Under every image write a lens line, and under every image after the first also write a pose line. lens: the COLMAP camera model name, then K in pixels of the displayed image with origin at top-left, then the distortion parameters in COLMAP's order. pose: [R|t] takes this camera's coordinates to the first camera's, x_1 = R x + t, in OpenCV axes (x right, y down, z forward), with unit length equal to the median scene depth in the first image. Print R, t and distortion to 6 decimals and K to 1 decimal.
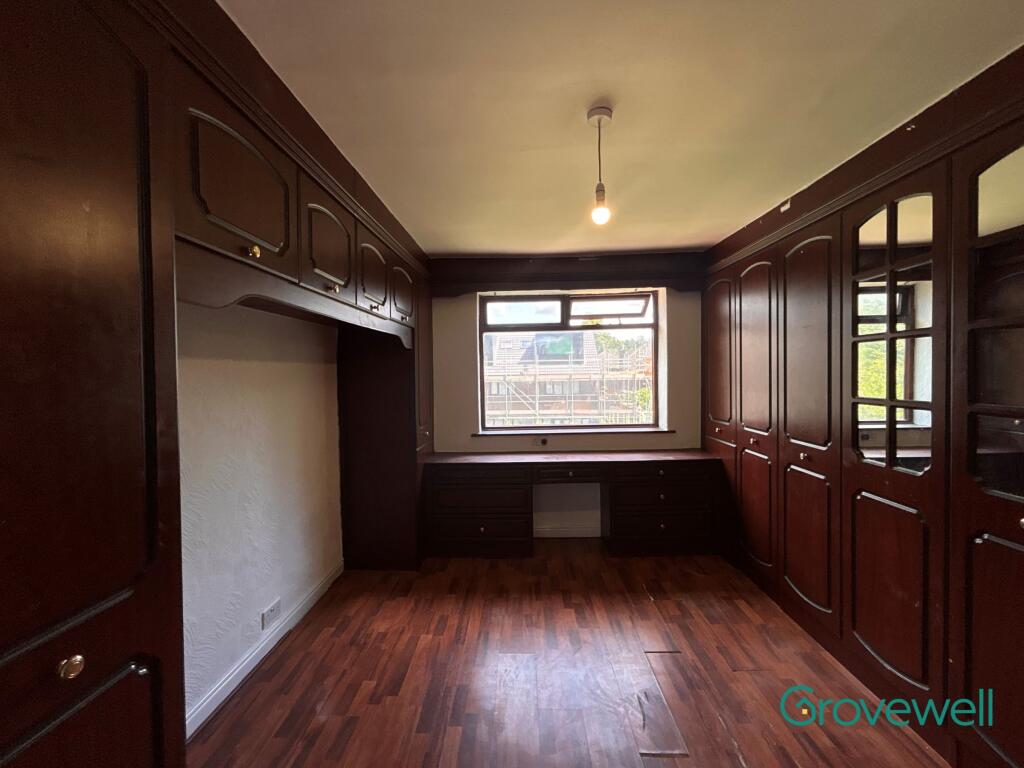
lens RADIAL K [[417.0, 0, 512.9], [0, 417.0, 382.3], [0, 0, 1]] dist [-0.003248, 0.004447]
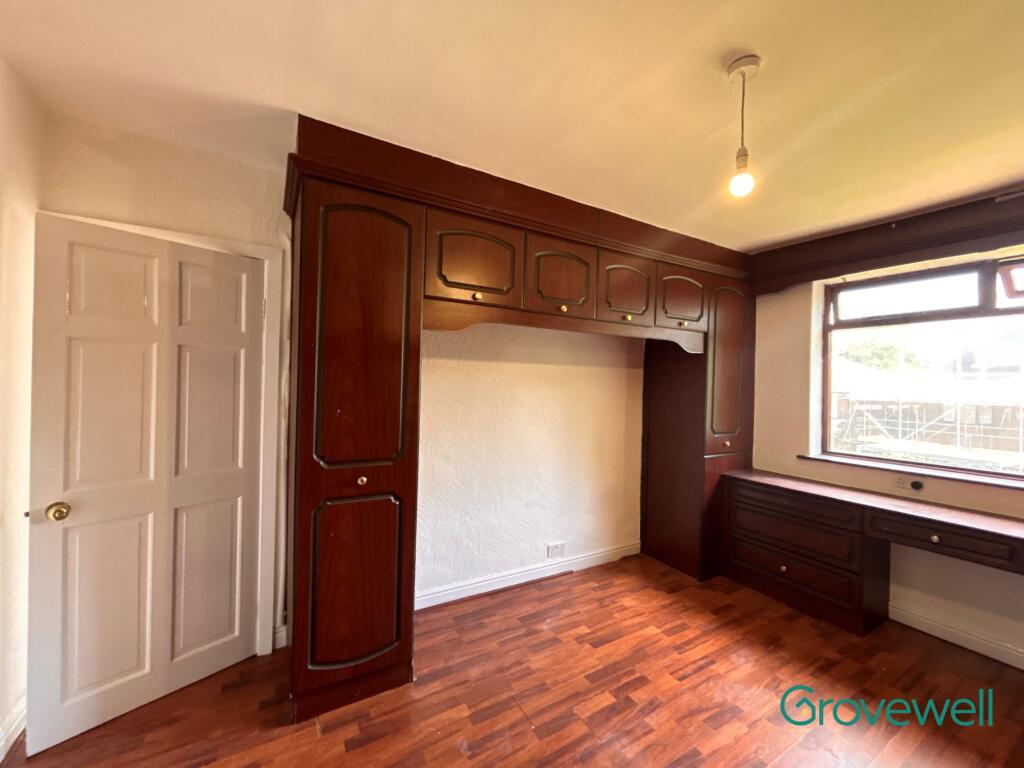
lens RADIAL K [[417.0, 0, 512.9], [0, 417.0, 382.3], [0, 0, 1]] dist [-0.003248, 0.004447]
pose [[0.536221, 0.026022, -0.843677, 0.430411], [-0.049892, 0.998754, -0.000906, 0.013603], [0.842602, 0.042579, 0.536851, 0.110950]]
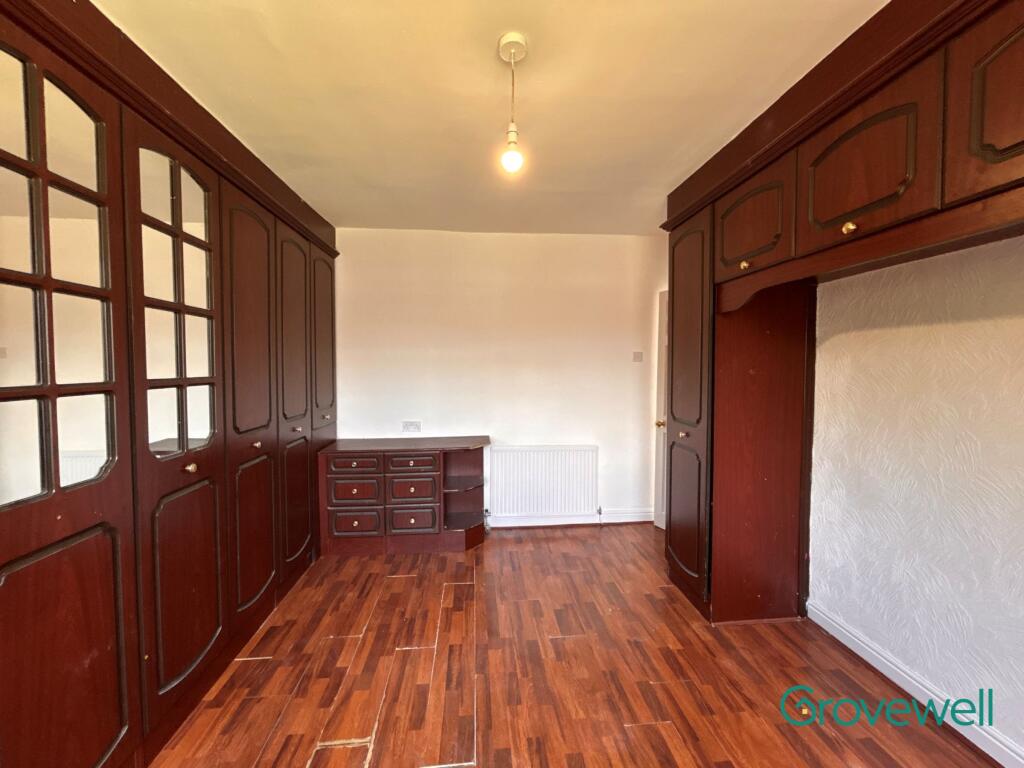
lens RADIAL K [[417.0, 0, 512.9], [0, 417.0, 382.3], [0, 0, 1]] dist [-0.003248, 0.004447]
pose [[-0.993188, 0.019944, -0.114799, 0.199750], [0.012438, 0.997760, 0.065735, 0.000637], [0.115853, 0.063860, -0.991211, 1.191370]]
